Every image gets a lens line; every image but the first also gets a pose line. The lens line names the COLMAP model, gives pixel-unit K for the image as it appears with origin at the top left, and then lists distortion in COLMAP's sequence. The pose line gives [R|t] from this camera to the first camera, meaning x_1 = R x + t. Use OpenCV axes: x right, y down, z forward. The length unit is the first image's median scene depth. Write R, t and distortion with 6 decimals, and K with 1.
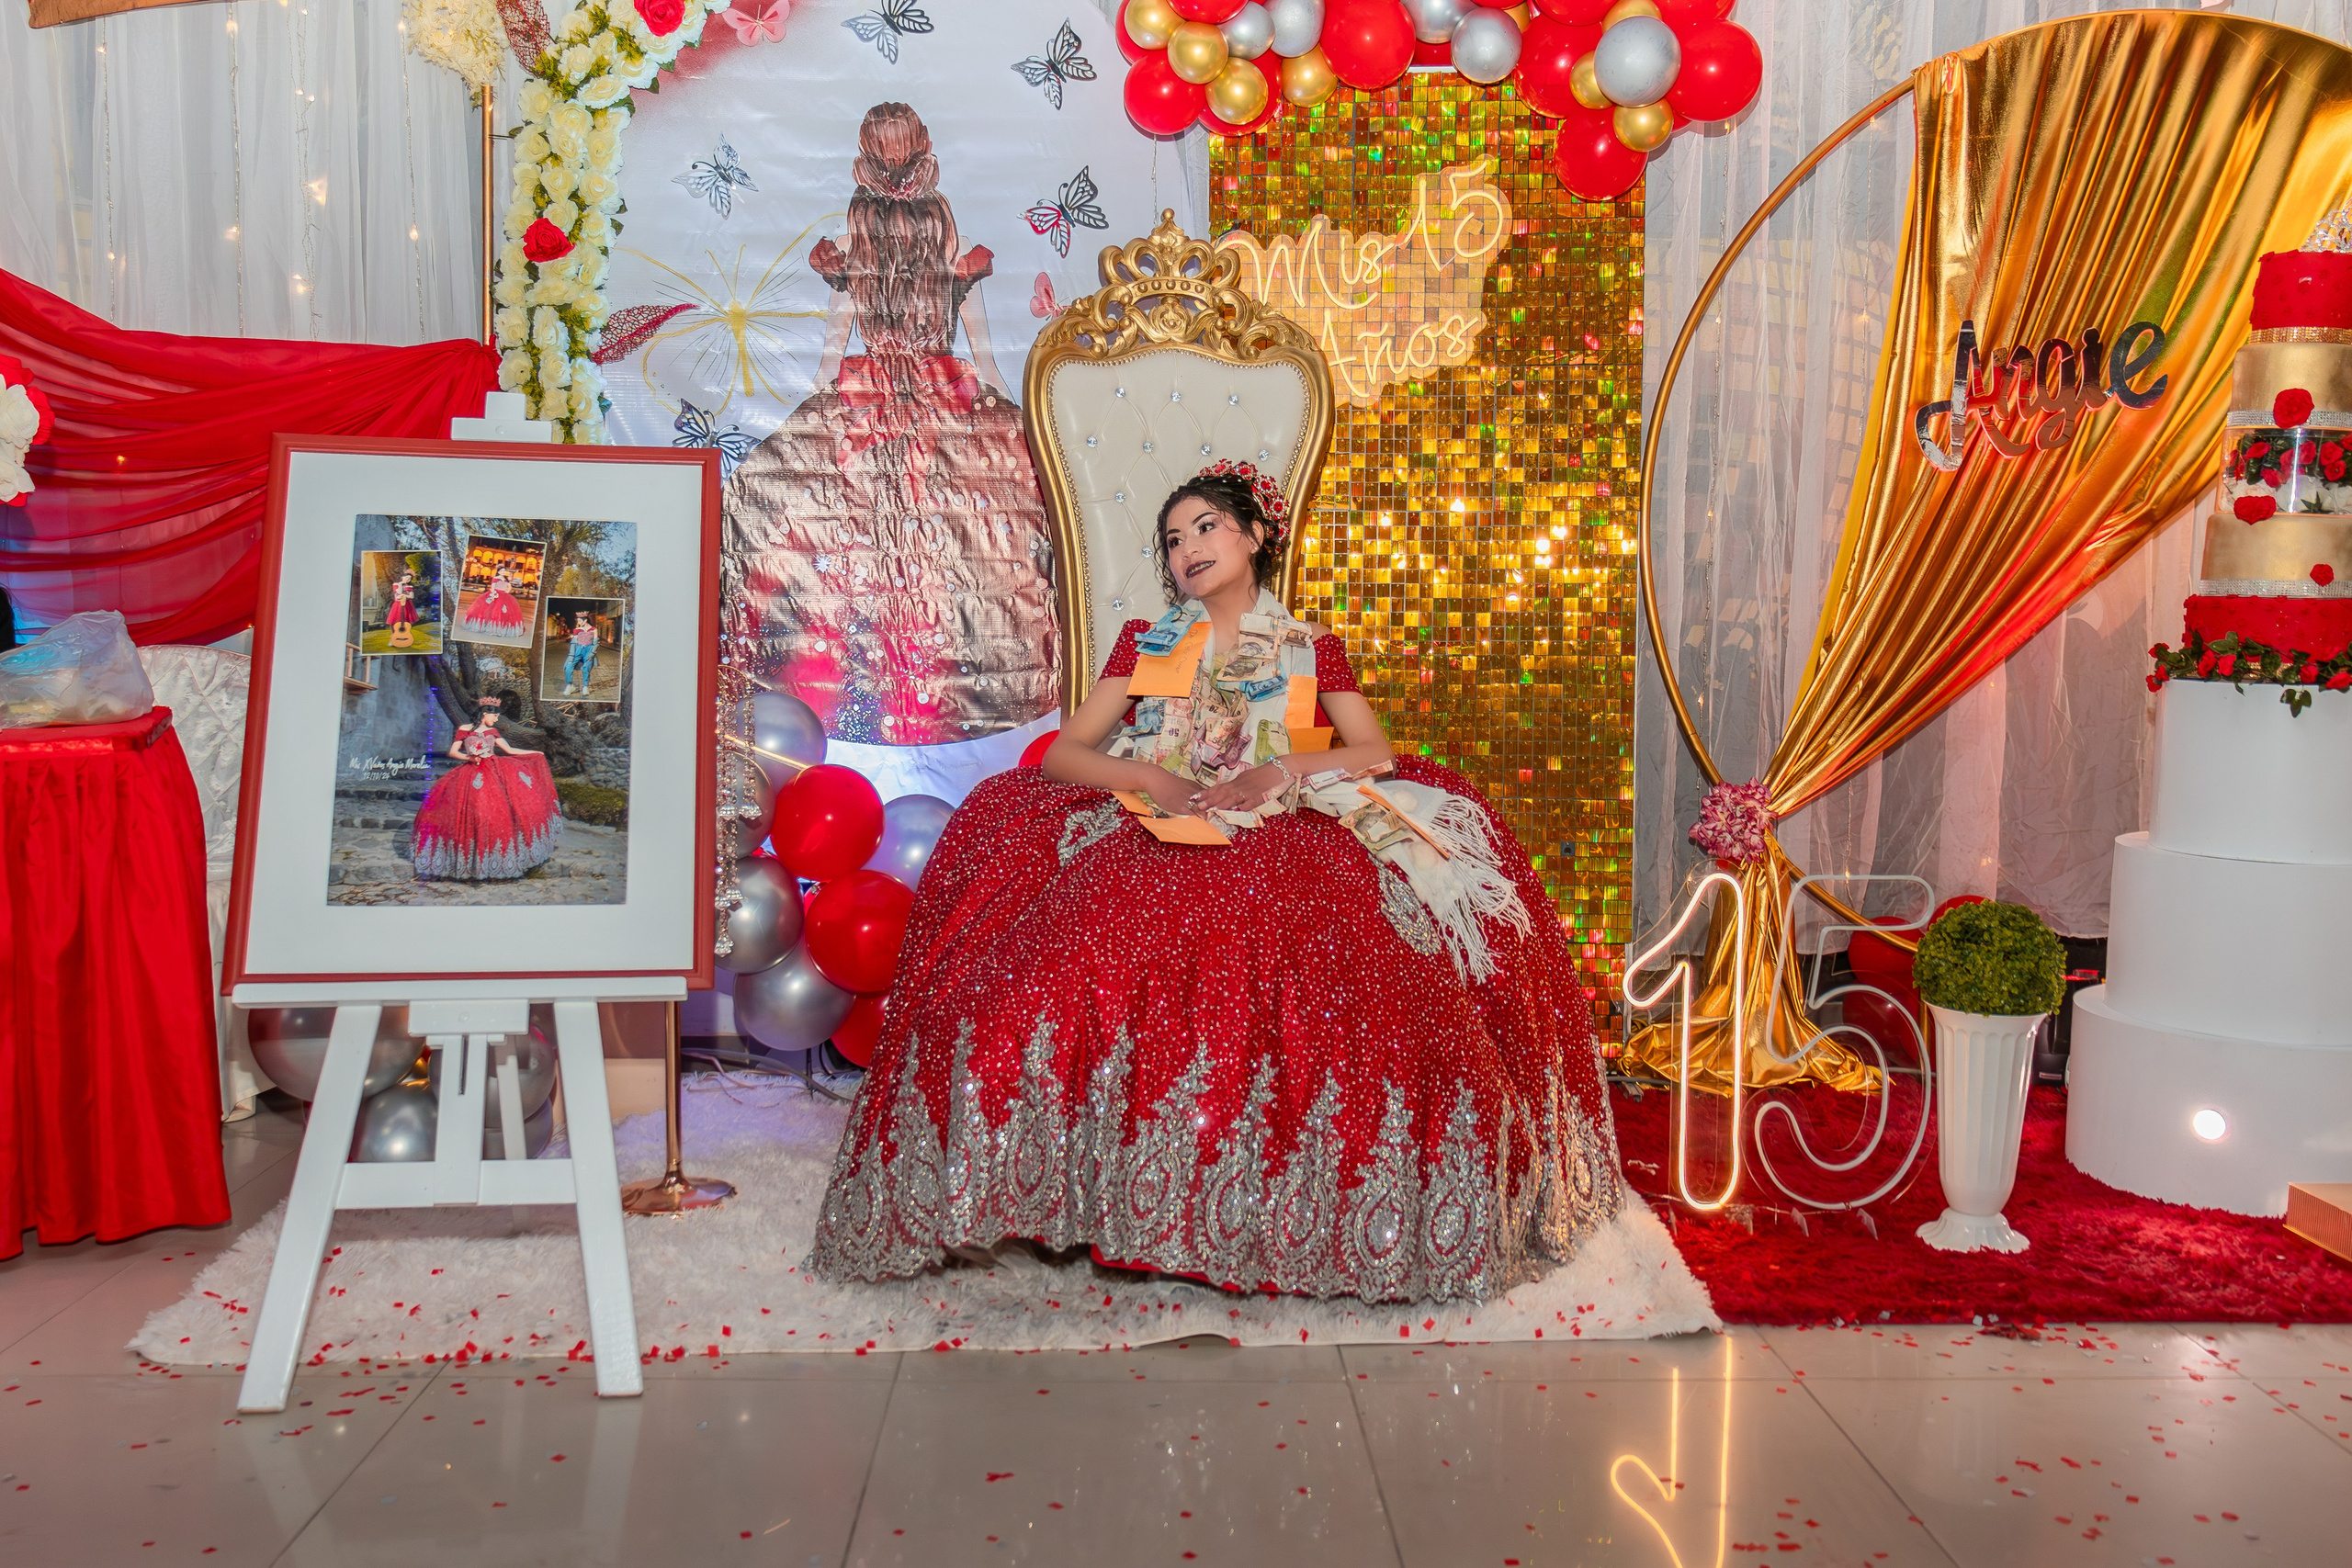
lens RADIAL K [[2092.5, 0, 1176.0], [0, 2092.5, 784.0], [0, 0, 1]] dist [0.004520, 0.001556]
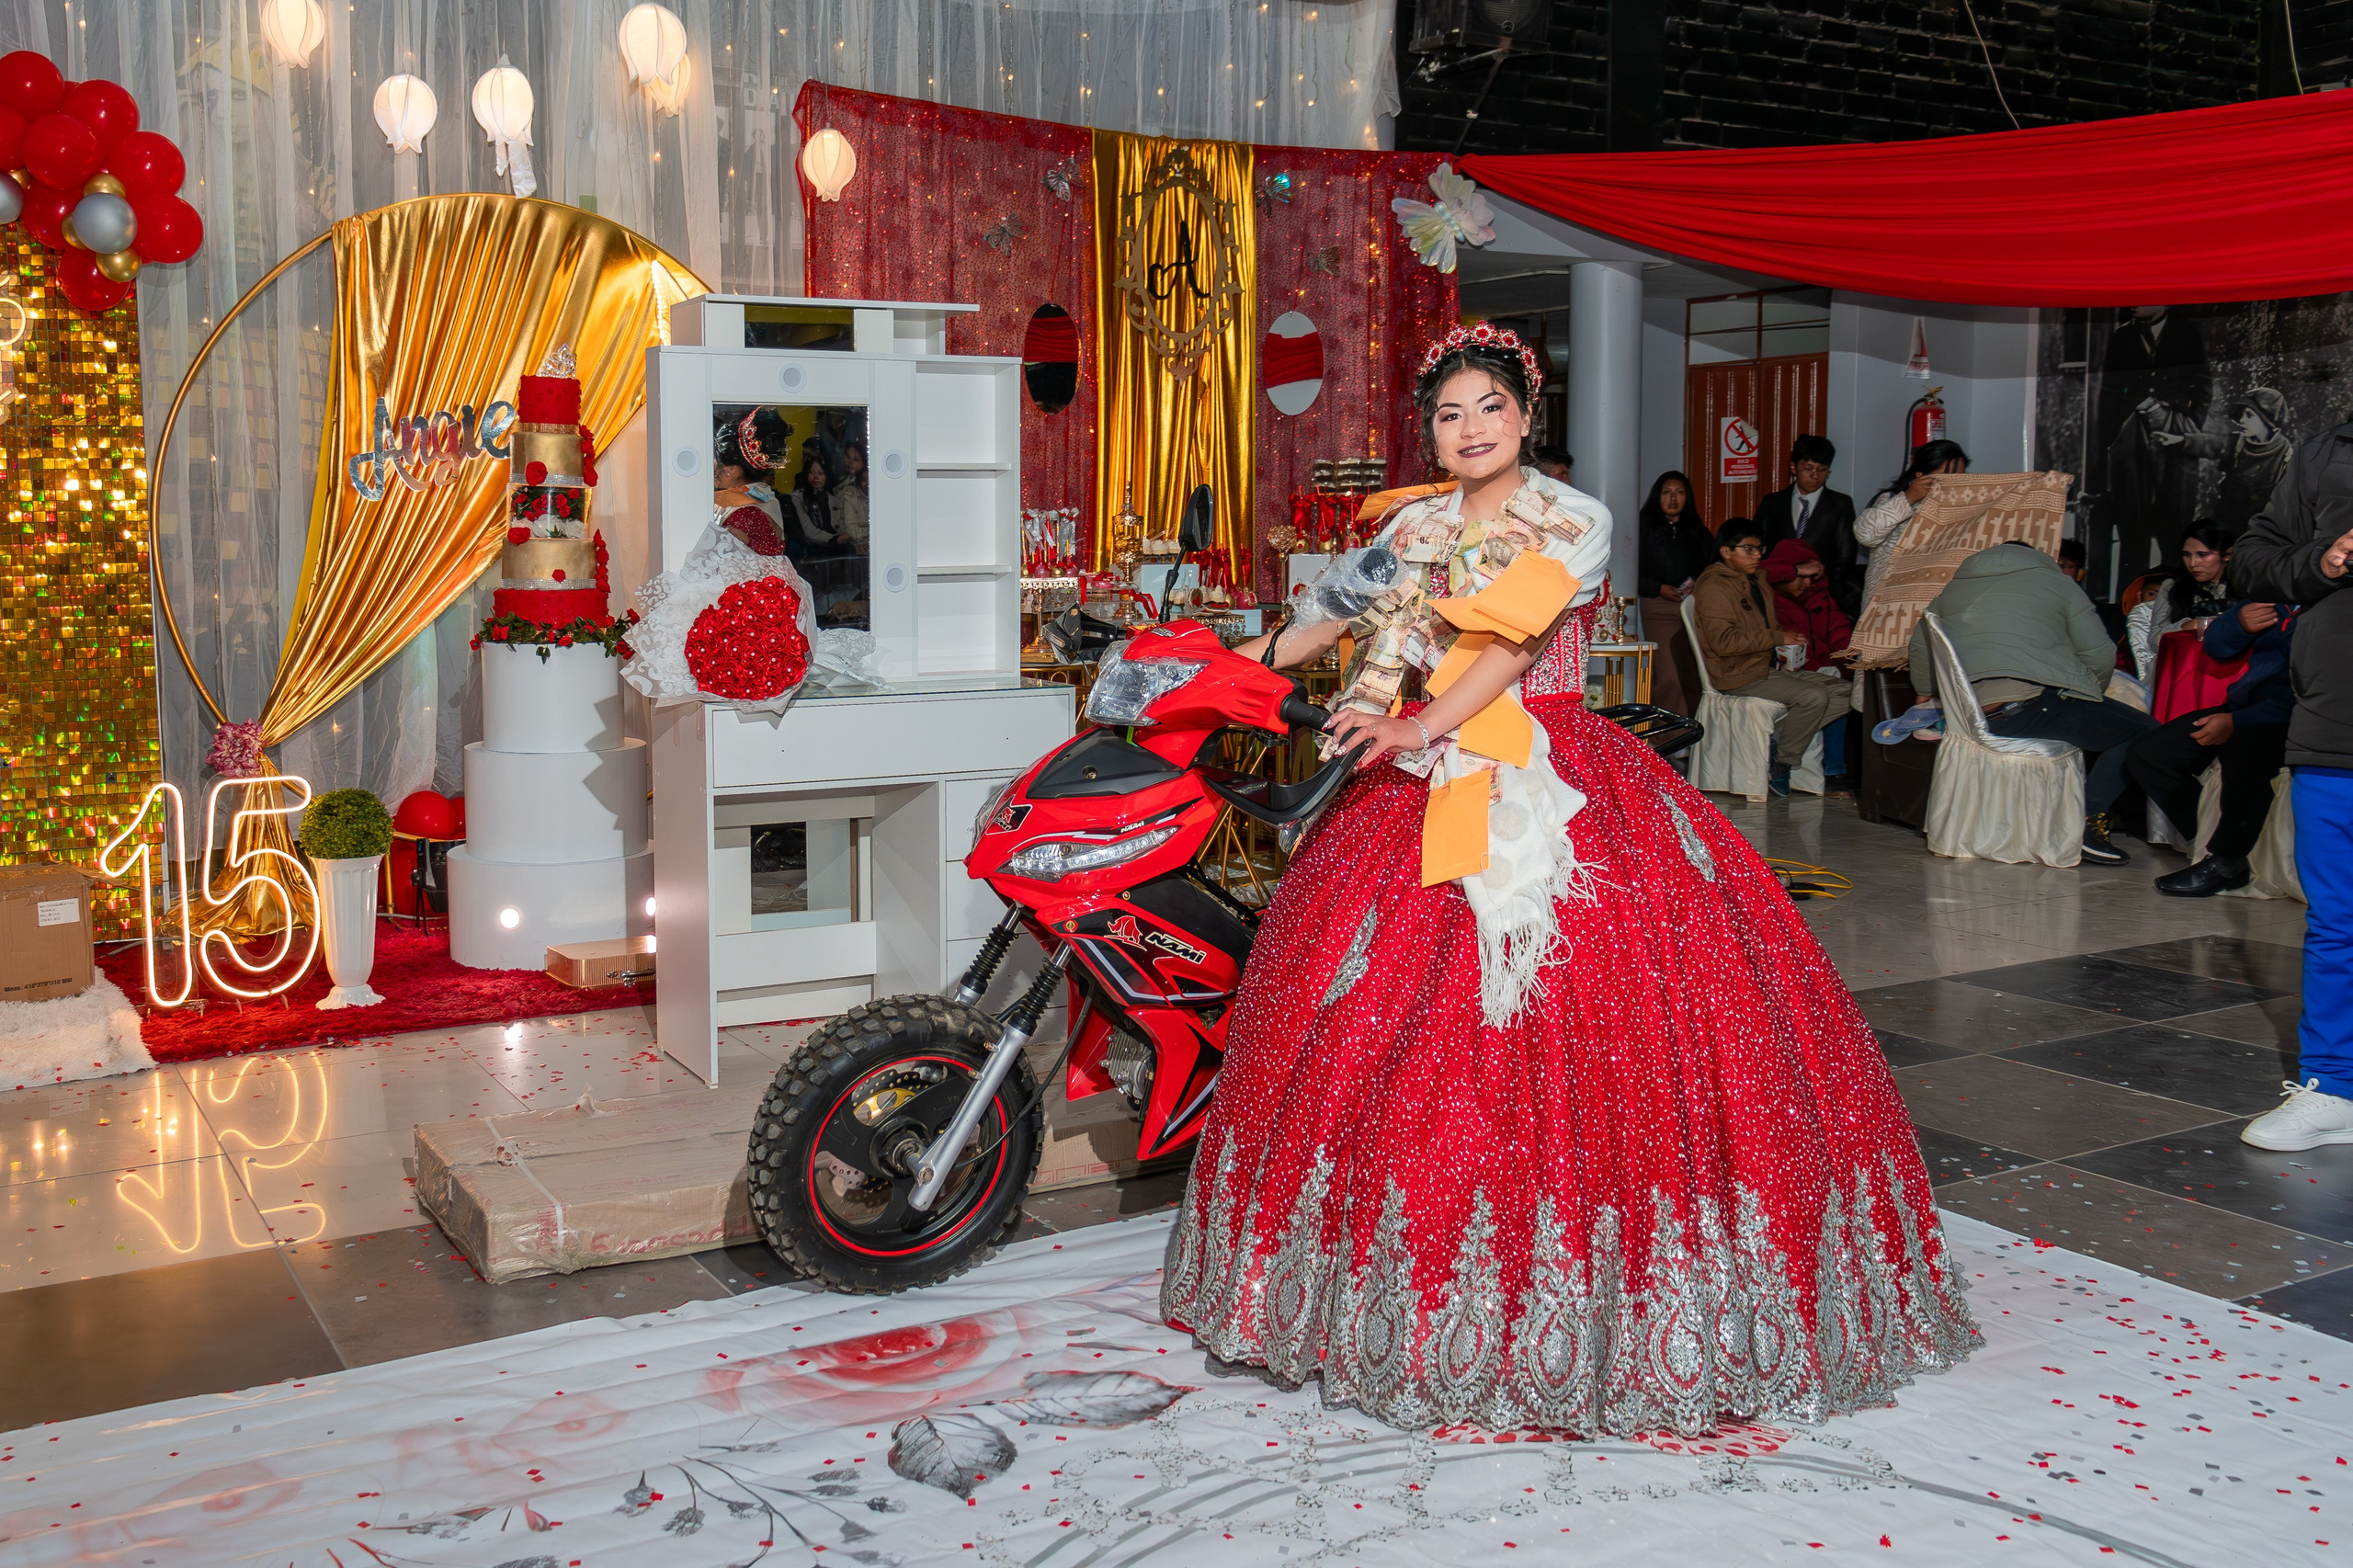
lens RADIAL K [[2110.8, 0, 1024.8], [0, 2110.8, 715.9], [0, 0, 1]] dist [0.004269, 0.004067]
pose [[0.889405, -0.057374, 0.453506, 0.103484], [0.058469, 0.998222, 0.011619, 0.010200], [-0.453366, 0.016182, 0.891178, -0.558332]]
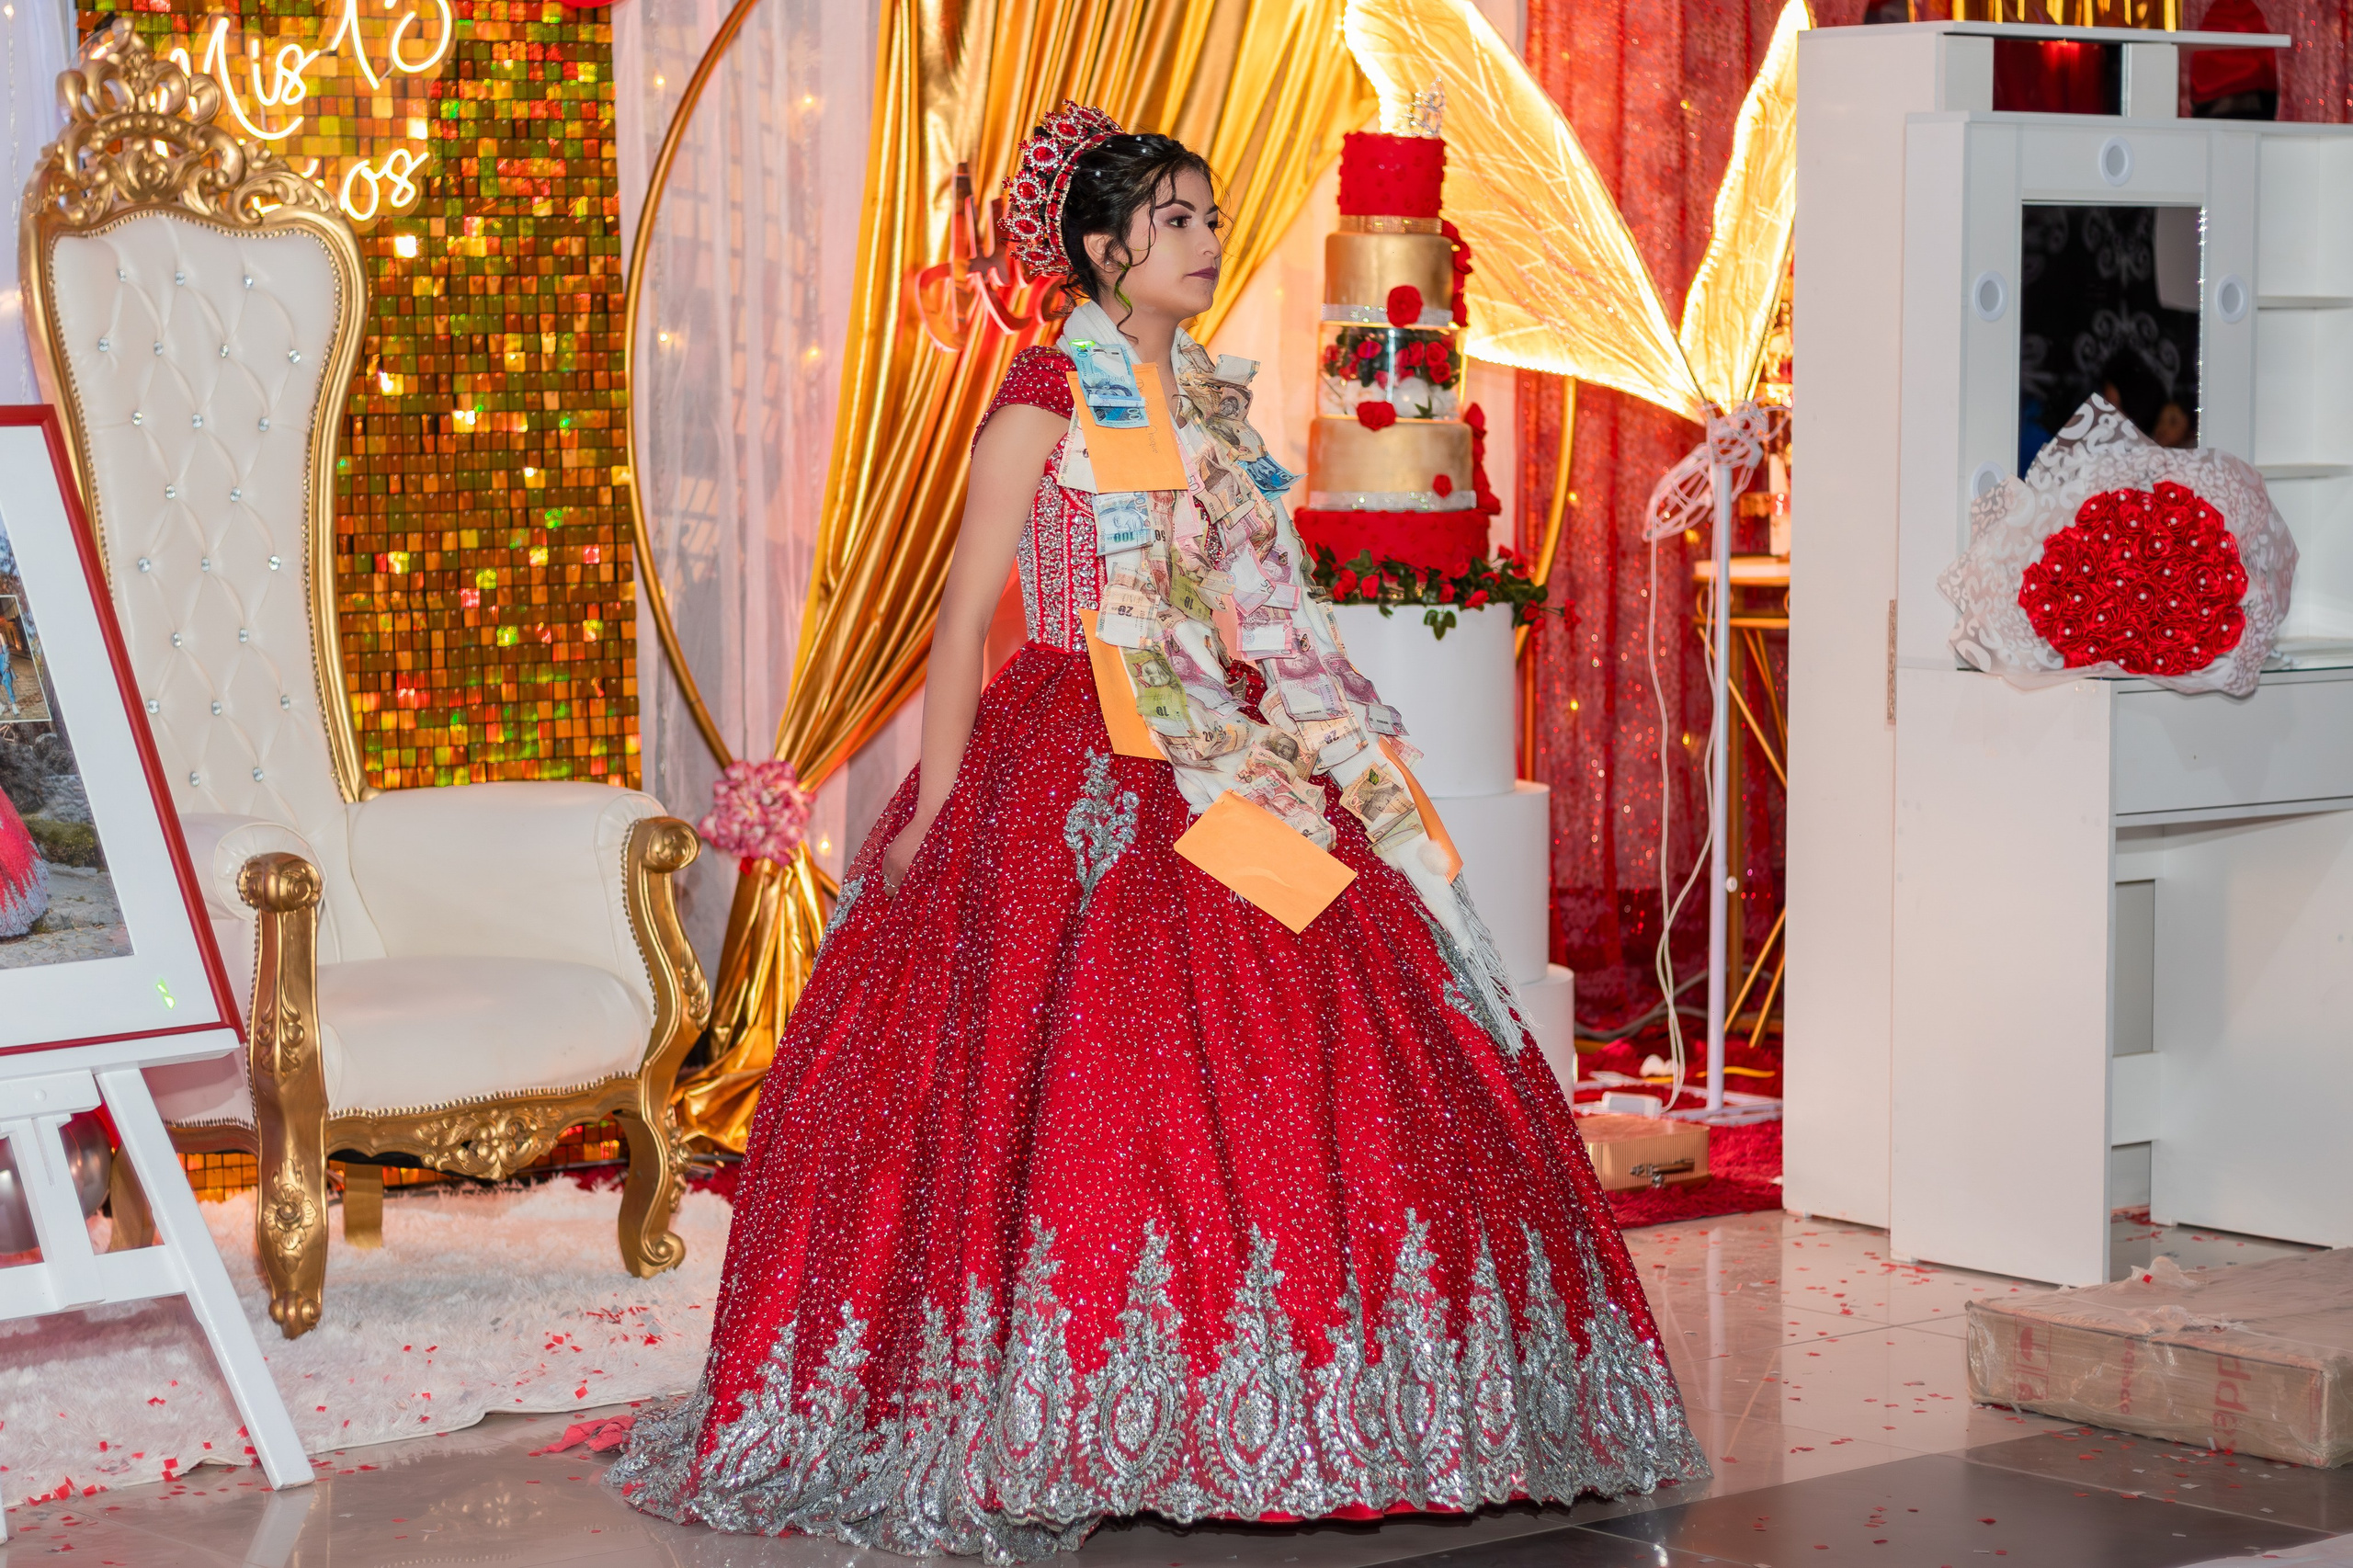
lens RADIAL K [[5558.1, 0, 1176.5], [0, 5558.1, 784.0], [0, 0, 1]] dist [0.013999, -0.417927]
pose [[0.773732, -0.065501, 0.630118, -0.979592], [0.075035, 0.997114, 0.011513, -0.004411], [-0.629054, 0.038373, 0.776414, -0.738912]]
